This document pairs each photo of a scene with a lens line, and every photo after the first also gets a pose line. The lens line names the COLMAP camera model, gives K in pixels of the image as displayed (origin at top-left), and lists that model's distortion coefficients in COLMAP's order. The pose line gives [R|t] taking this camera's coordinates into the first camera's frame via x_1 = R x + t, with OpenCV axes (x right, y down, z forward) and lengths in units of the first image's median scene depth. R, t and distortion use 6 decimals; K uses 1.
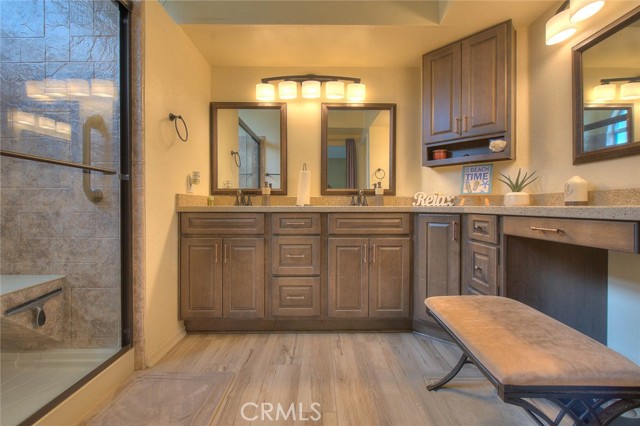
lens RADIAL K [[265.5, 0, 314.0], [0, 265.5, 205.0], [0, 0, 1]] dist [-0.003933, -0.000394]
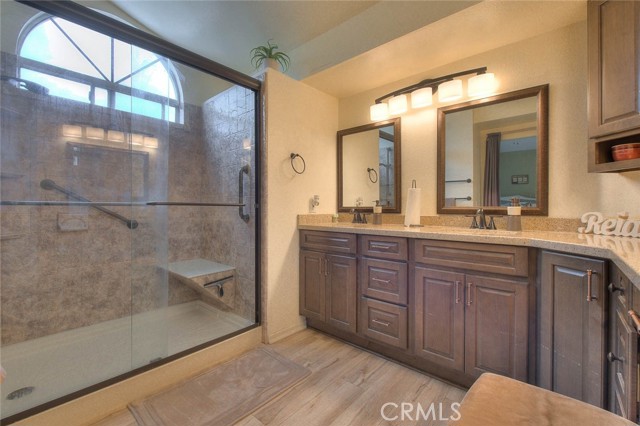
lens RADIAL K [[265.5, 0, 314.0], [0, 265.5, 205.0], [0, 0, 1]] dist [-0.003933, -0.000394]
pose [[0.750668, -0.010362, -0.660598, 0.391828], [0.004852, 0.999937, -0.010171, -0.076997], [0.660661, 0.004429, 0.750671, 0.093542]]
